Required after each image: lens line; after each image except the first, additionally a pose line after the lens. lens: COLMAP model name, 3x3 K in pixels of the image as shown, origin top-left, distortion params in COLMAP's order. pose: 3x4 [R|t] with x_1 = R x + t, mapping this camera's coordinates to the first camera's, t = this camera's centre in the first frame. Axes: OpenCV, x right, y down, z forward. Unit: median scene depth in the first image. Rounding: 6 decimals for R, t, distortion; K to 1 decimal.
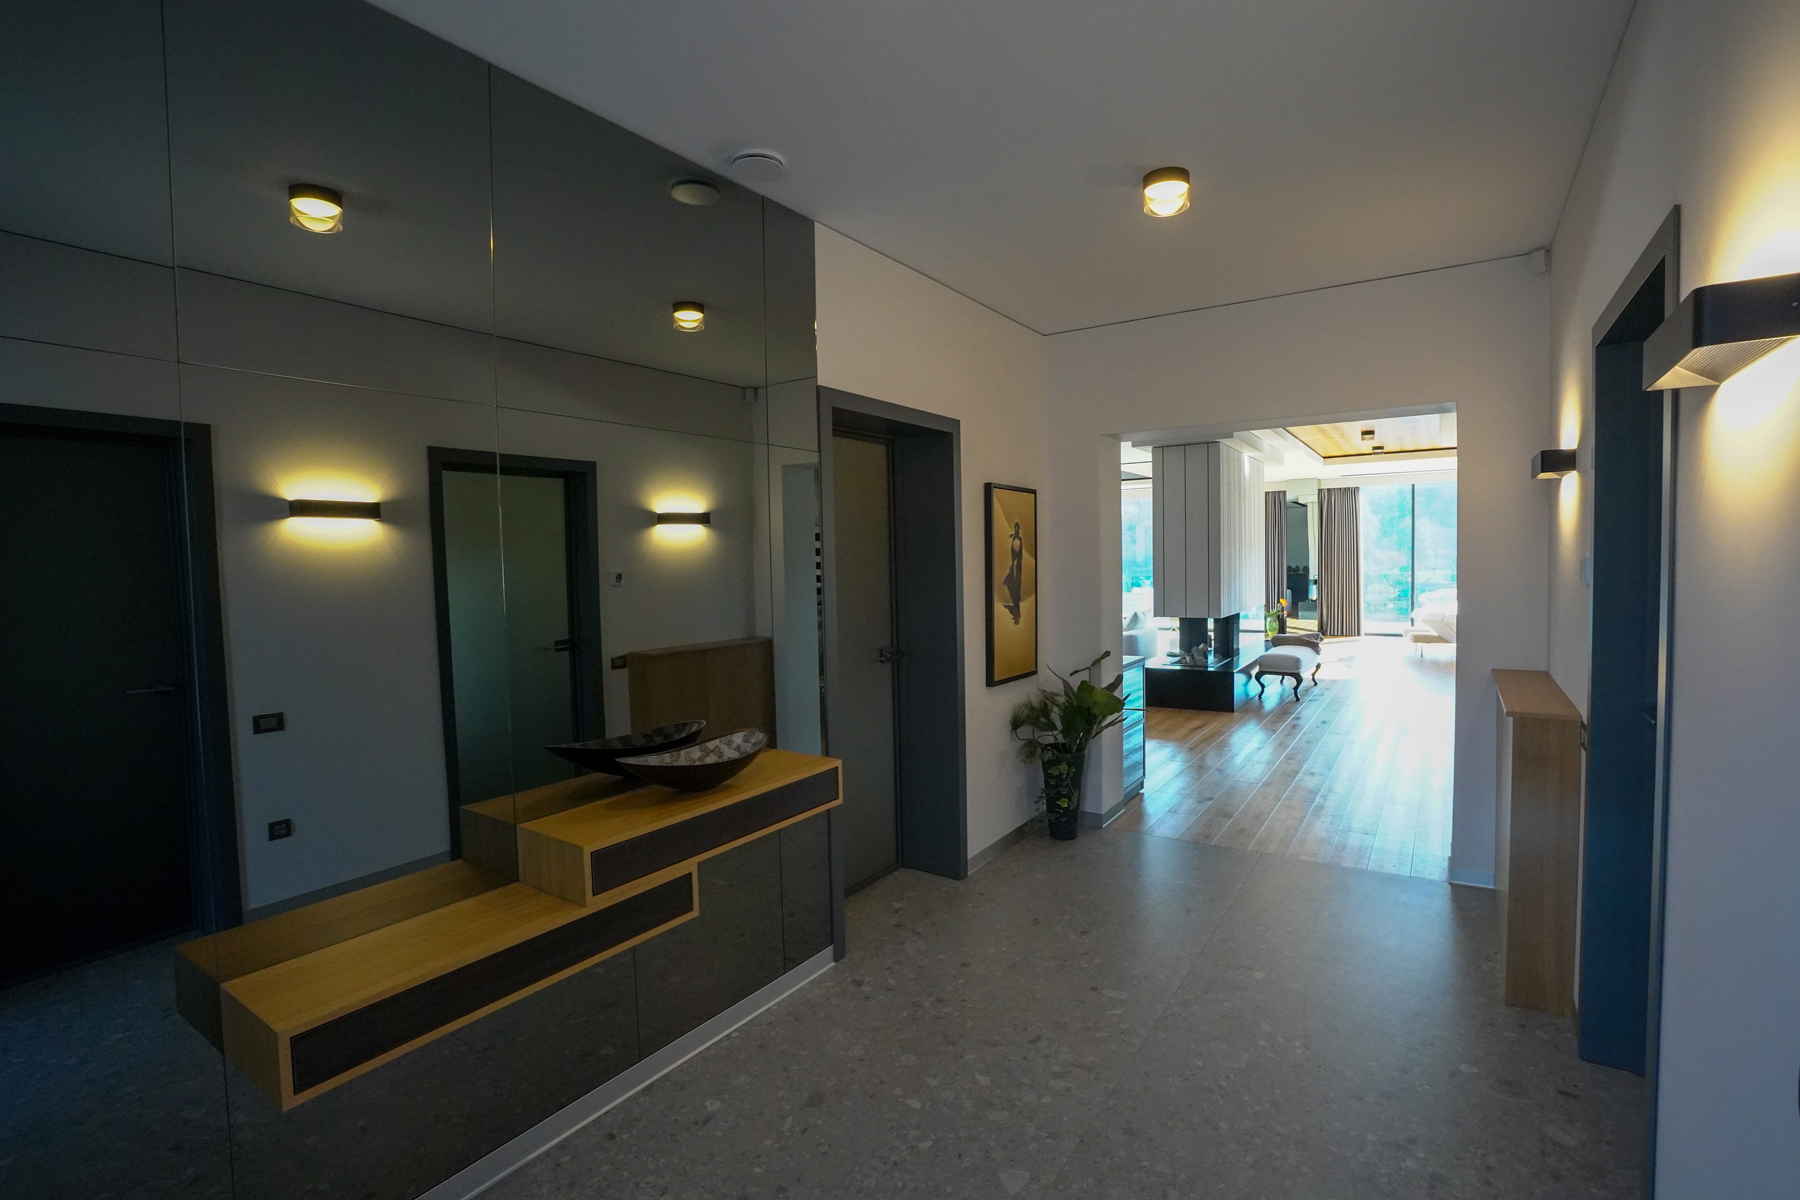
lens RADIAL K [[832.1, 0, 897.0], [0, 832.1, 598.5], [0, 0, 1]] dist [-0.064552, 0.023937]
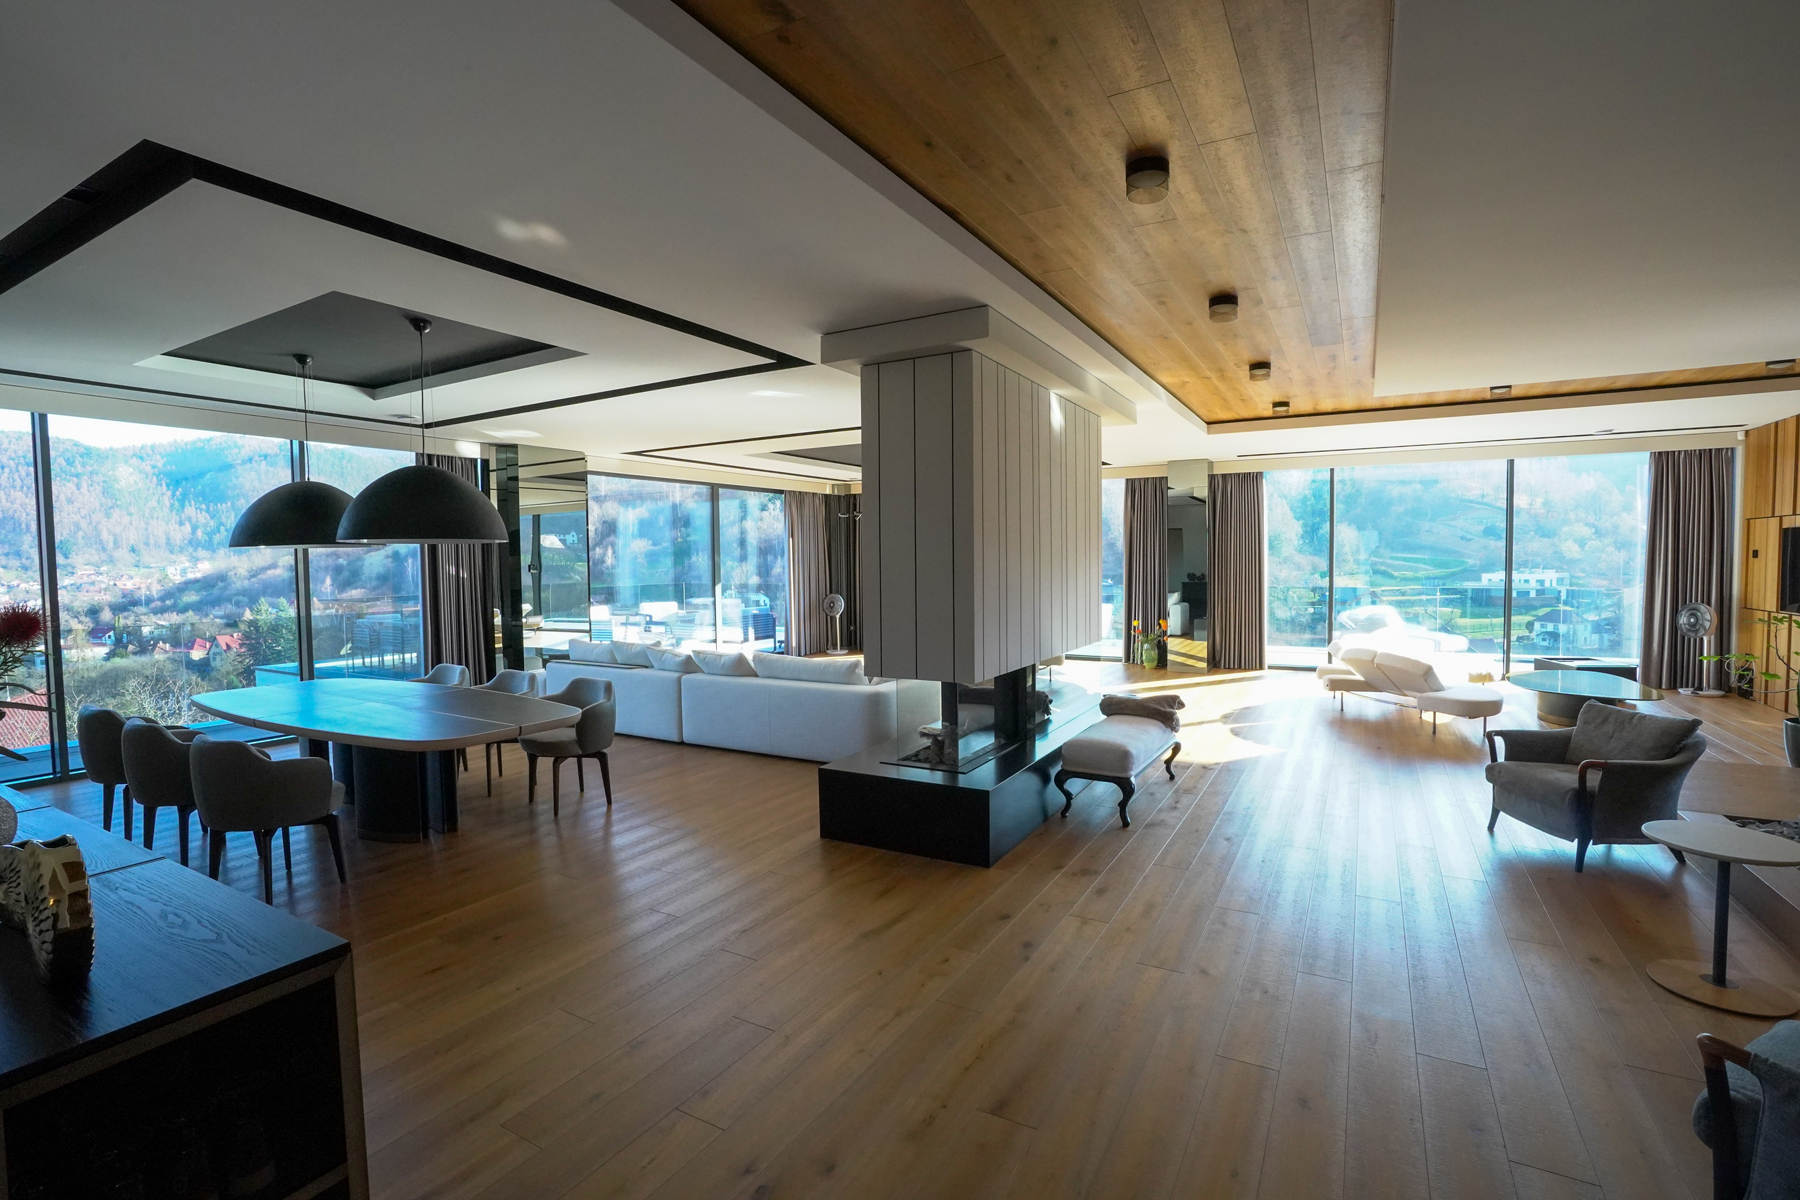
lens RADIAL K [[832.1, 0, 897.0], [0, 832.1, 598.5], [0, 0, 1]] dist [-0.064552, 0.023937]
pose [[0.997010, 0.005787, 0.077058, 0.218611], [-0.005584, 0.999980, -0.002859, -0.020697], [-0.077073, 0.002420, 0.997023, 0.341952]]
